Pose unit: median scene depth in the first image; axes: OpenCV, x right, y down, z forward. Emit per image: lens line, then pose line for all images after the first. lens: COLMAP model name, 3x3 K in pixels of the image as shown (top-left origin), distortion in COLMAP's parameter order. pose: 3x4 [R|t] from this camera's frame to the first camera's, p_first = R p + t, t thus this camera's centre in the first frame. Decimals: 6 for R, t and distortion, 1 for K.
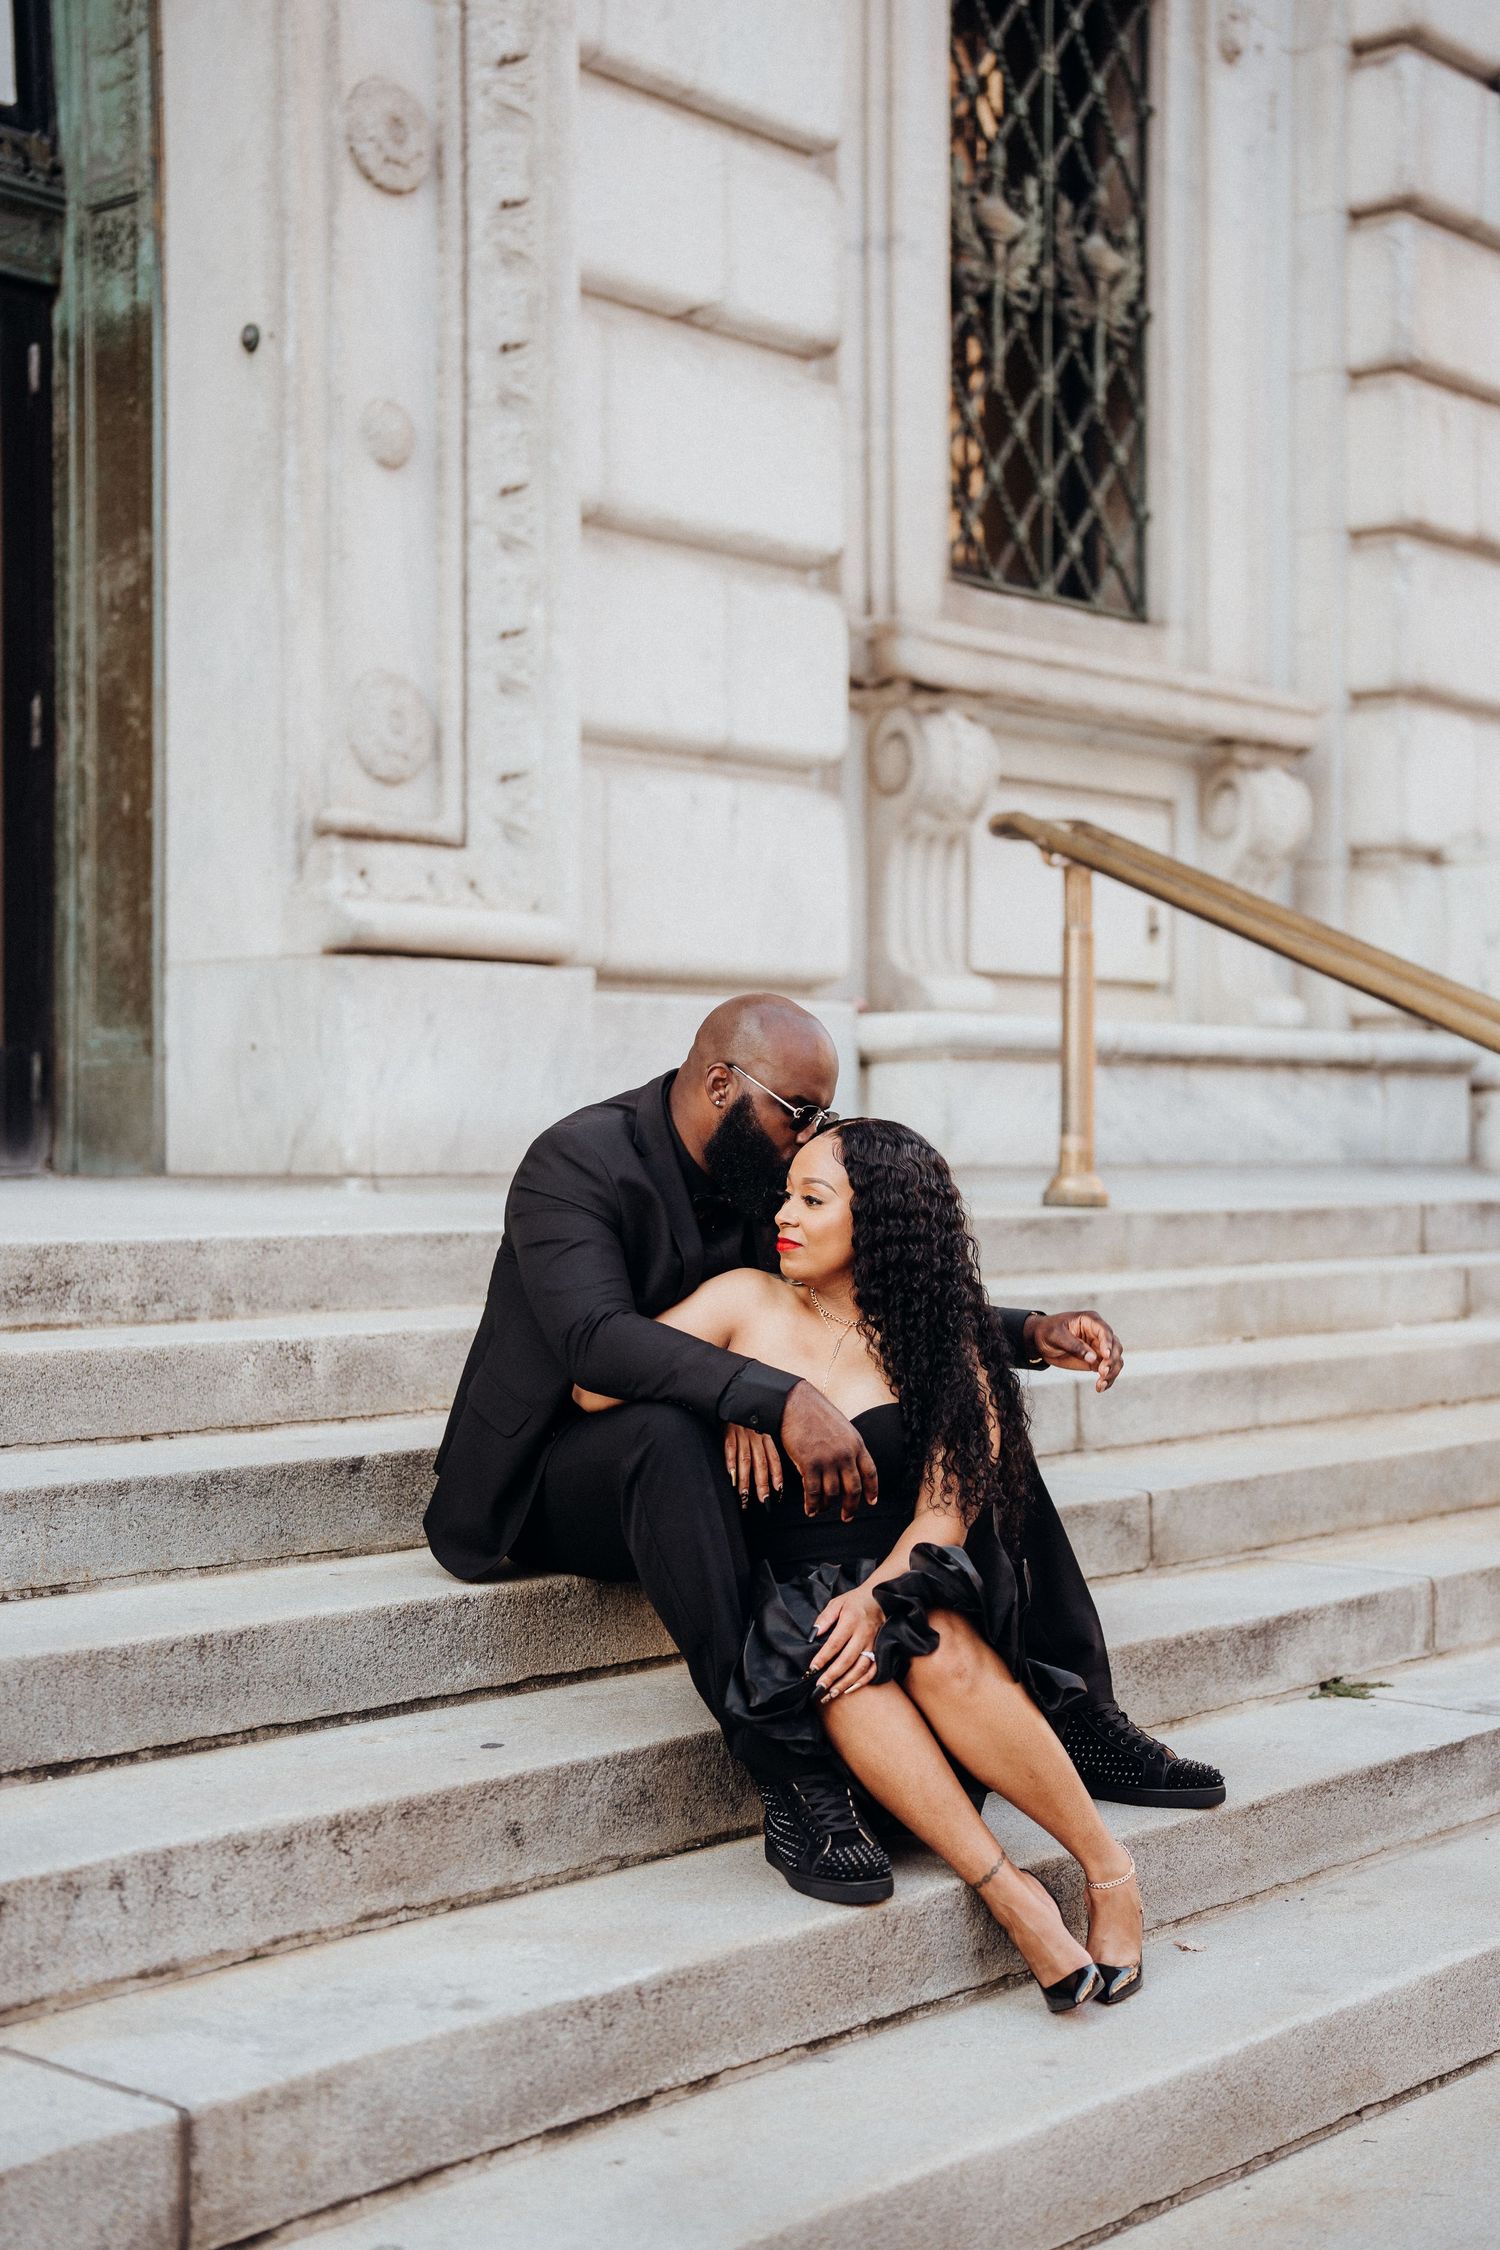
lens RADIAL K [[3086.8, 0, 750.0], [0, 3086.8, 1125.0], [0, 0, 1]] dist [-0.123718, 0.797455]
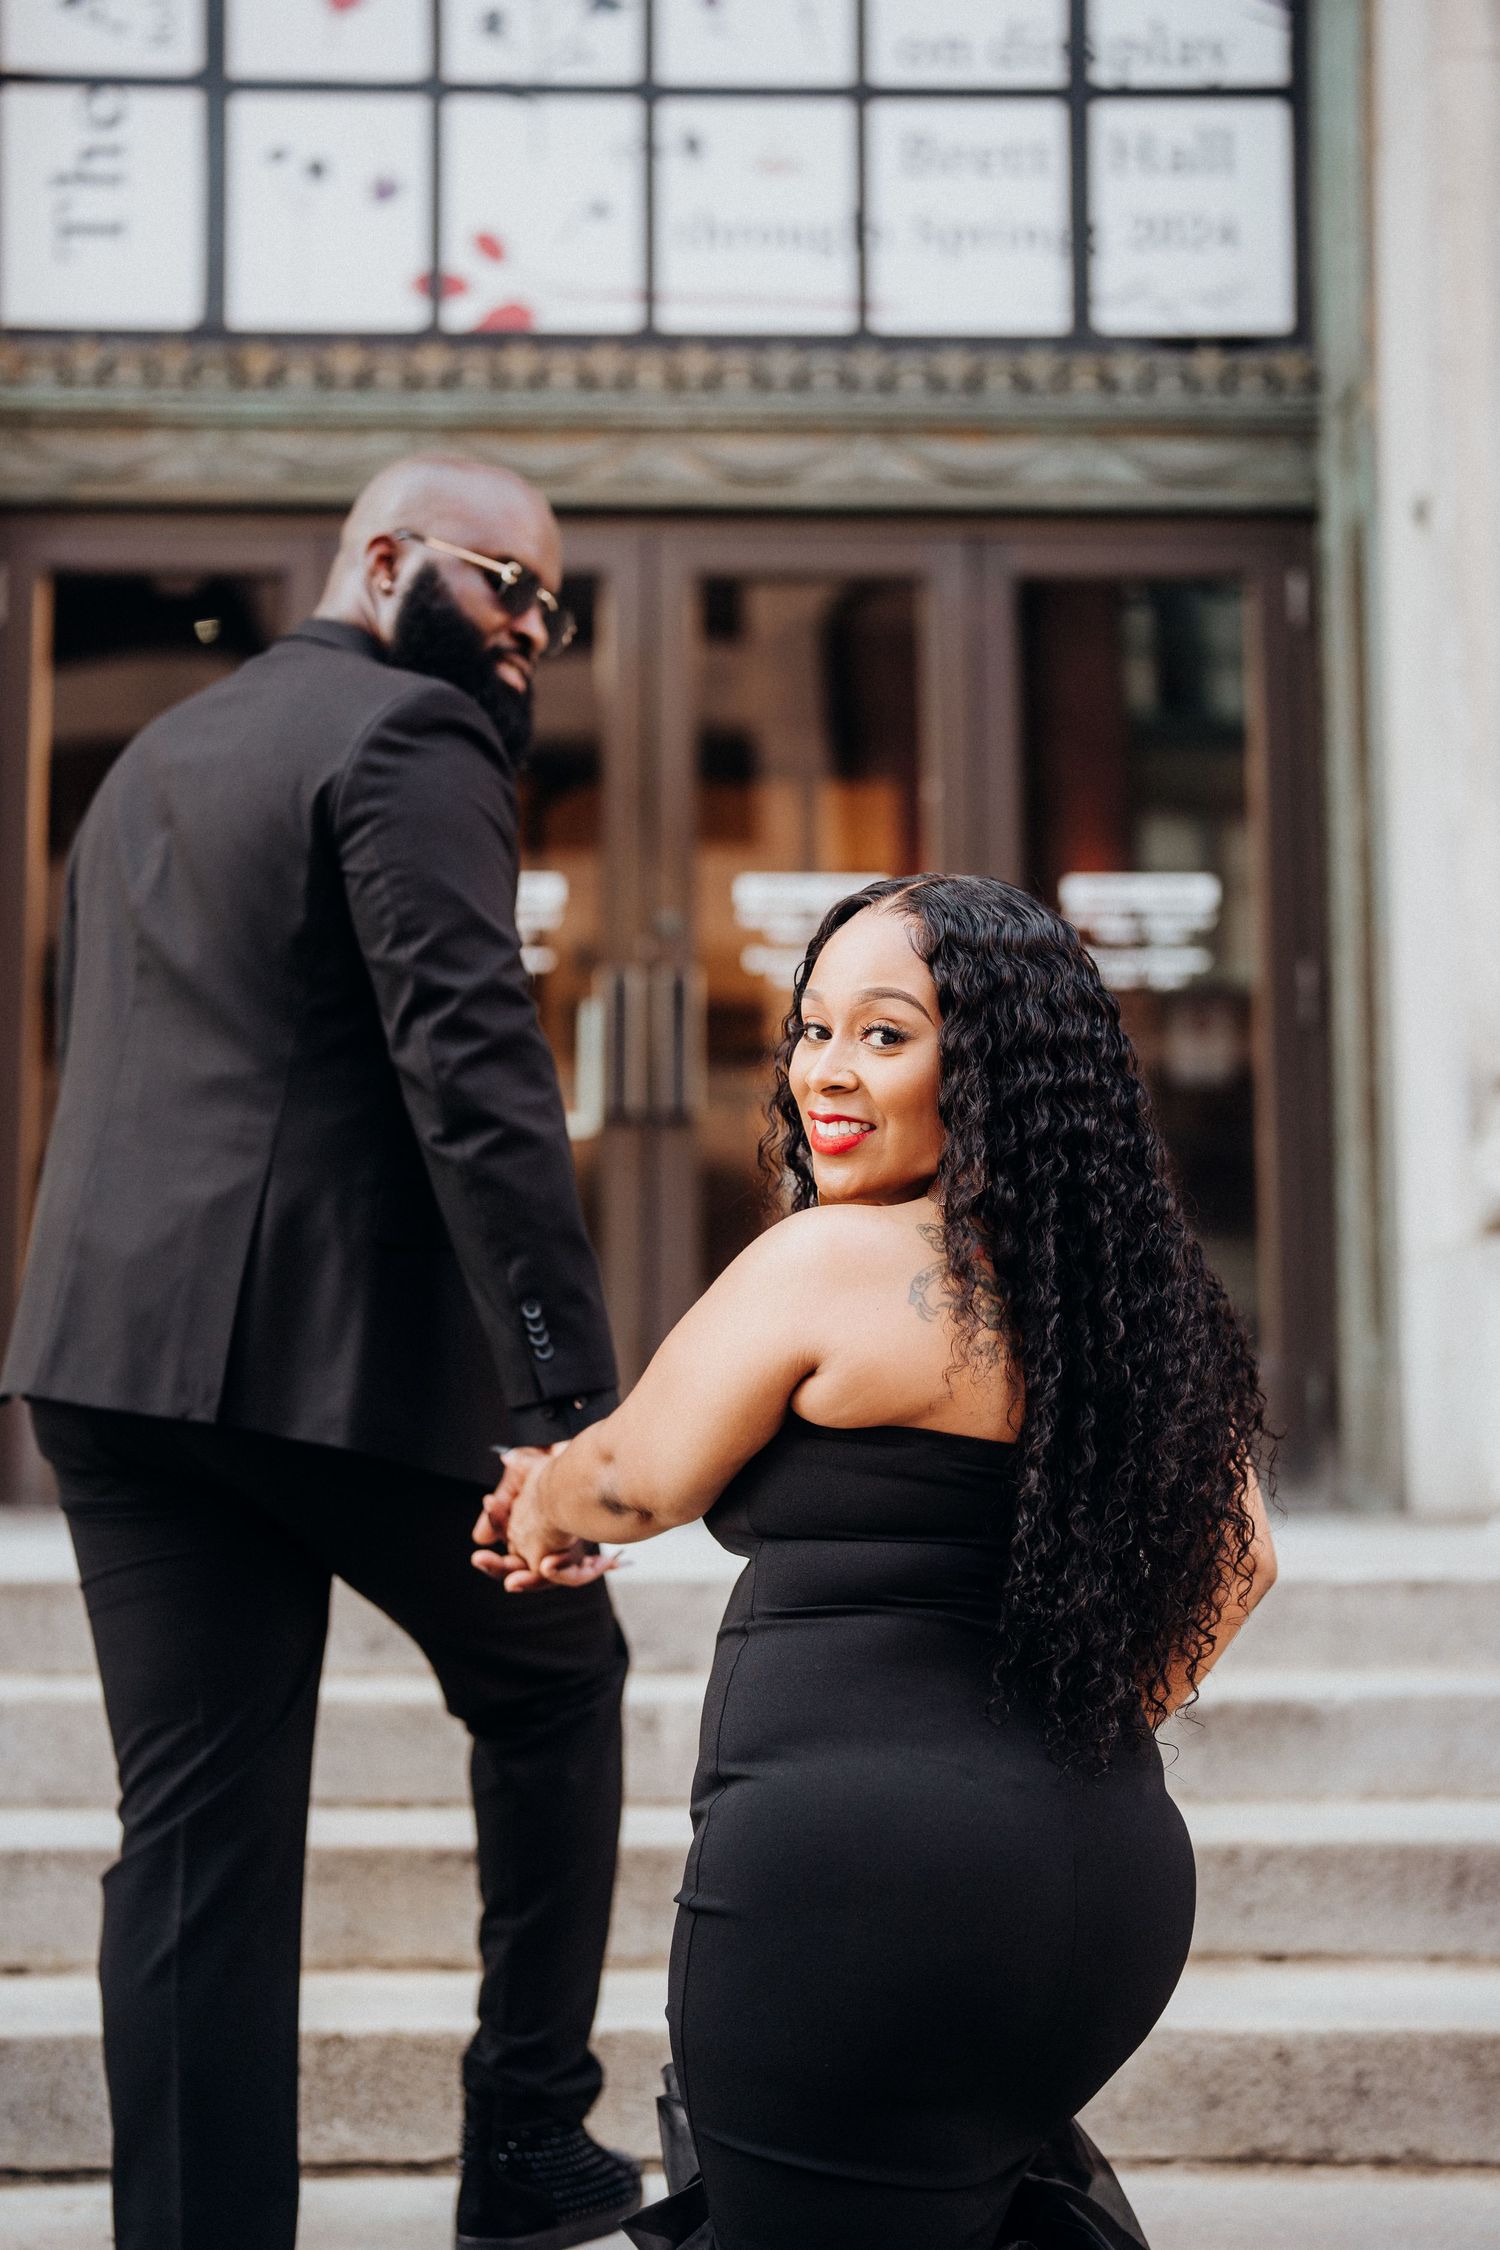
lens RADIAL K [[3086.8, 0, 750.0], [0, 3086.8, 1125.0], [0, 0, 1]] dist [-0.123718, 0.797455]
pose [[0.684633, -0.088532, -0.723492, 0.411936], [0.002551, 0.992881, -0.119083, 0.013905], [0.728884, 0.079682, 0.679985, 0.397920]]
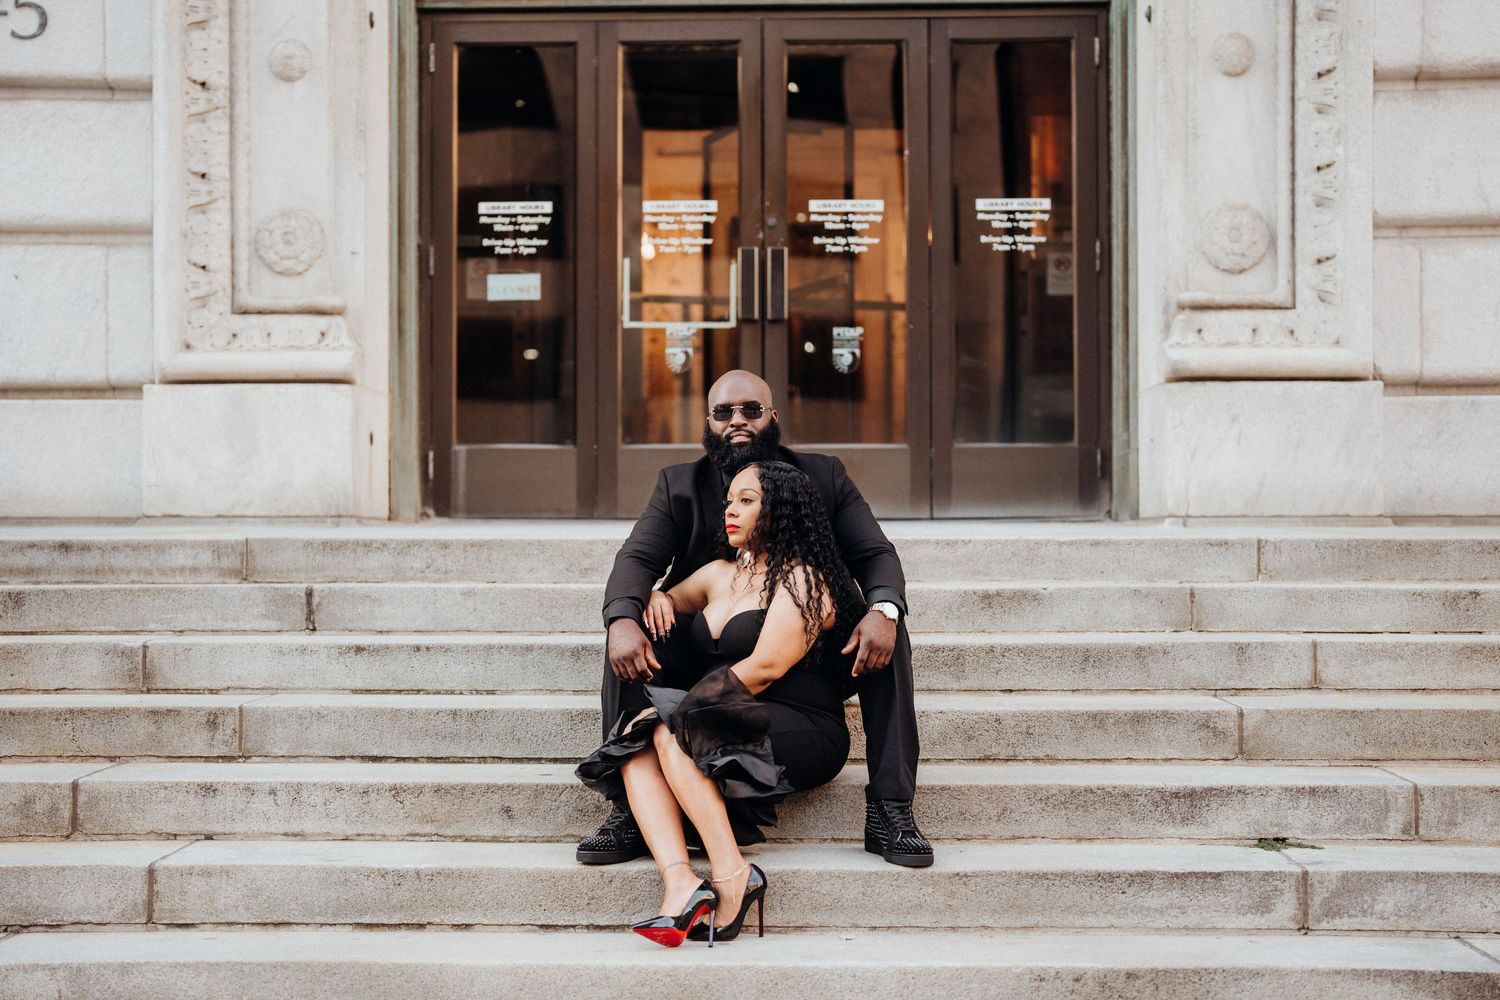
lens RADIAL K [[2057.9, 0, 750.0], [0, 2057.9, 500.0], [0, 0, 1]] dist [-0.123718, 0.797455]
pose [[0.642498, -0.015446, -0.766132, 0.717912], [0.005441, 0.999864, -0.015595, 0.030169], [0.766268, 0.005851, 0.642494, 0.164048]]
